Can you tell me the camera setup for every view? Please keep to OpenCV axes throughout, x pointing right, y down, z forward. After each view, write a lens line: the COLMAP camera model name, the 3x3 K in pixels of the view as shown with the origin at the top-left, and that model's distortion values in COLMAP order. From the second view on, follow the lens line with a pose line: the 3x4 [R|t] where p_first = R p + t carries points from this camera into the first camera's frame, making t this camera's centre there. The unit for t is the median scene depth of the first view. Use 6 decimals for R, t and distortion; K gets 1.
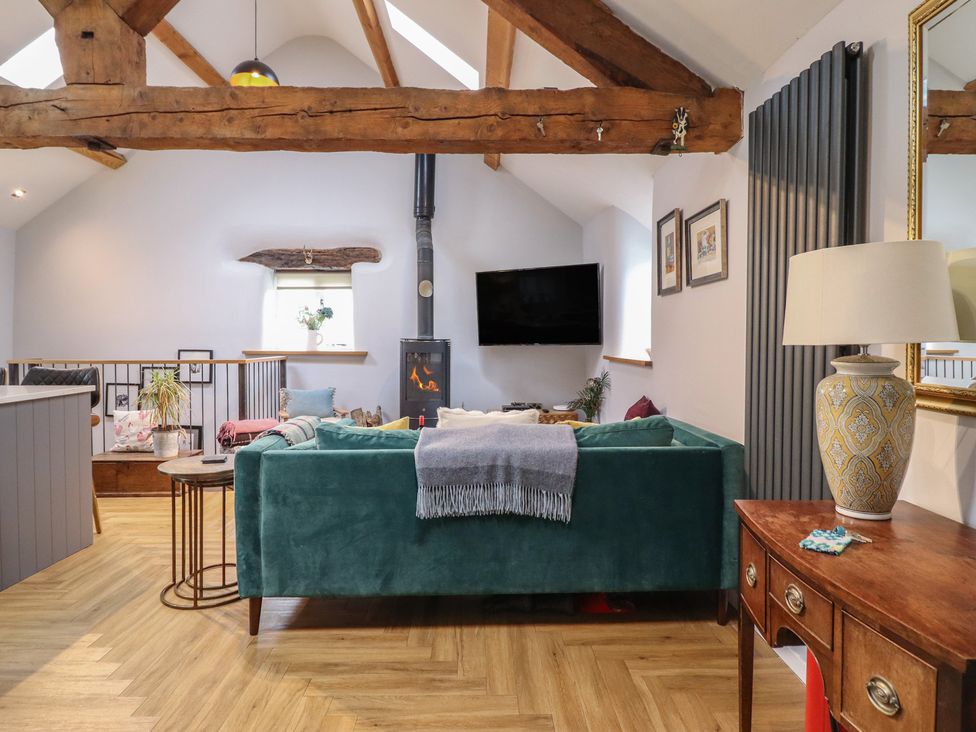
lens RADIAL K [[579.5, 0, 488.0], [0, 579.5, 366.0], [0, 0, 1]] dist [0.000116, -0.011001]
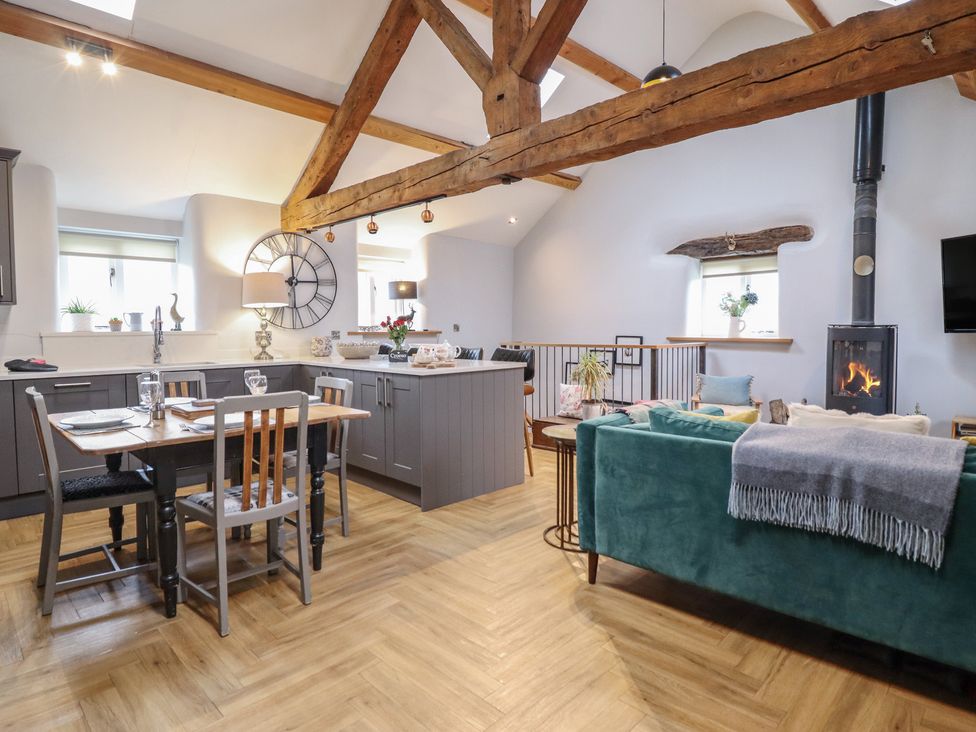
lens RADIAL K [[555.6, 0, 488.0], [0, 555.6, 366.0], [0, 0, 1]] dist [-0.000296, -0.012305]
pose [[0.694130, 0.043709, -0.718521, 0.226017], [-0.025511, 0.999022, 0.036127, -0.002984], [0.719397, -0.006746, 0.694566, 0.085797]]
